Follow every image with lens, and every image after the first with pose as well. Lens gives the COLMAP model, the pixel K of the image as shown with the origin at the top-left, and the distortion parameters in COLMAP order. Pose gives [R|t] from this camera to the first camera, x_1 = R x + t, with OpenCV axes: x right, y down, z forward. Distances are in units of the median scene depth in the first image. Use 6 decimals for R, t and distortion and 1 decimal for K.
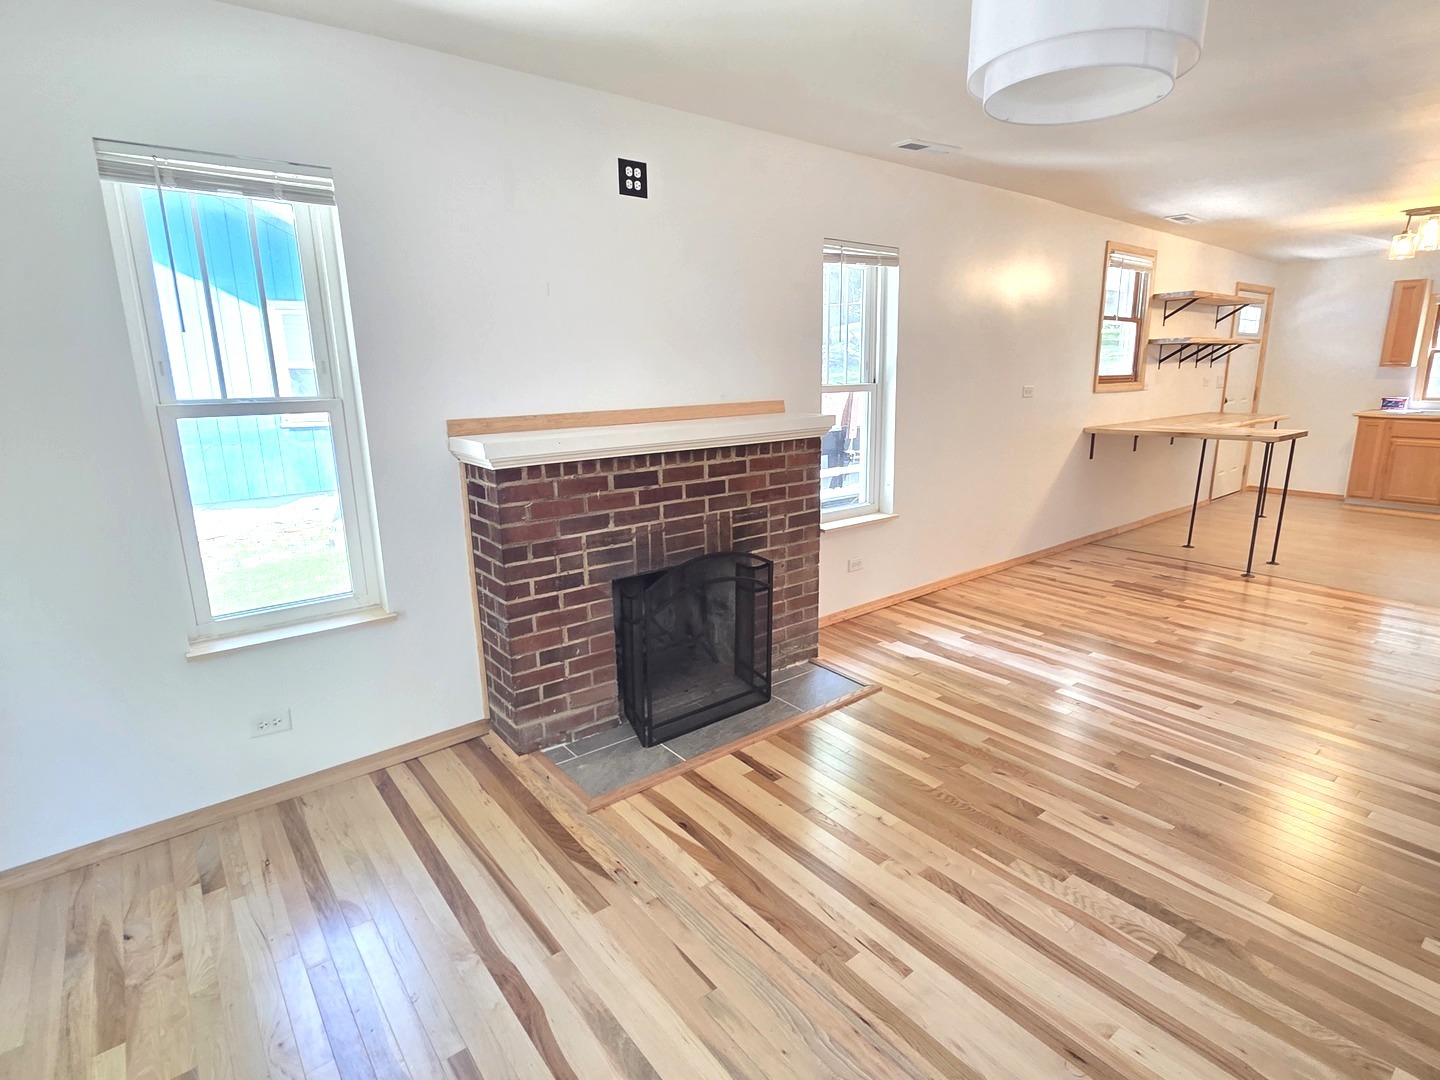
lens RADIAL K [[752.1, 0, 721.3], [0, 752.1, 538.8], [0, 0, 1]] dist [0.005109, -0.001487]
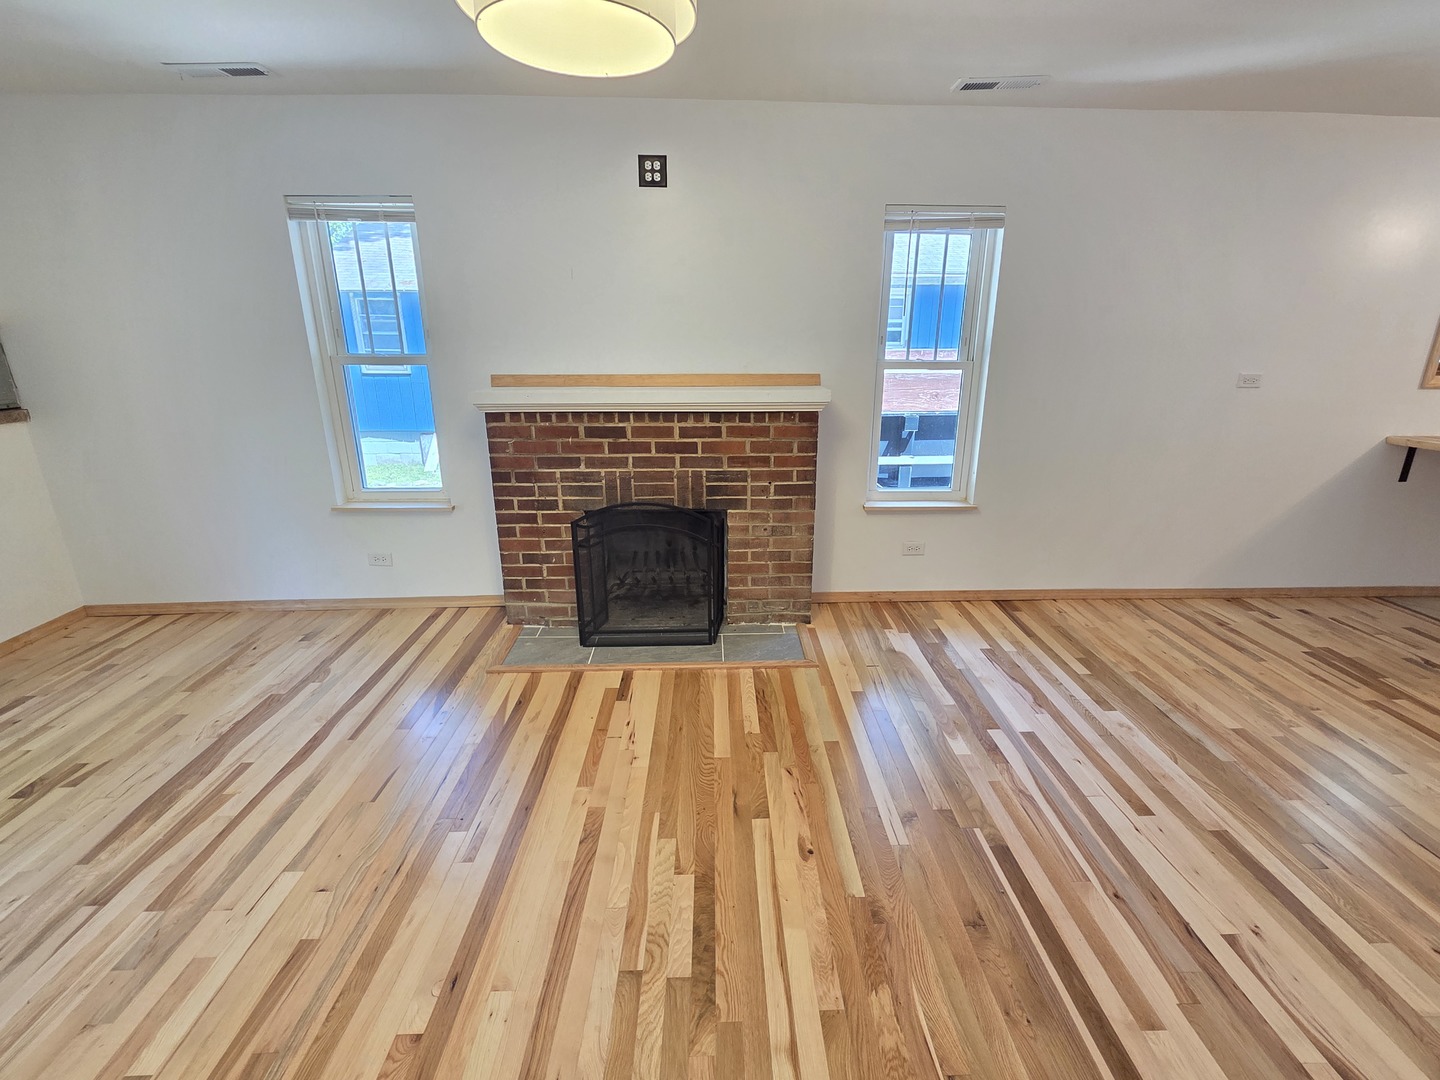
lens RADIAL K [[645.4, 0, 724.6], [0, 645.4, 536.3], [0, 0, 1]] dist [0.003150, 0.000255]
pose [[0.802839, 0.190705, -0.564872, 0.640898], [-0.148206, 0.981558, 0.120740, -0.065964], [0.577481, -0.013217, 0.816297, 0.250544]]
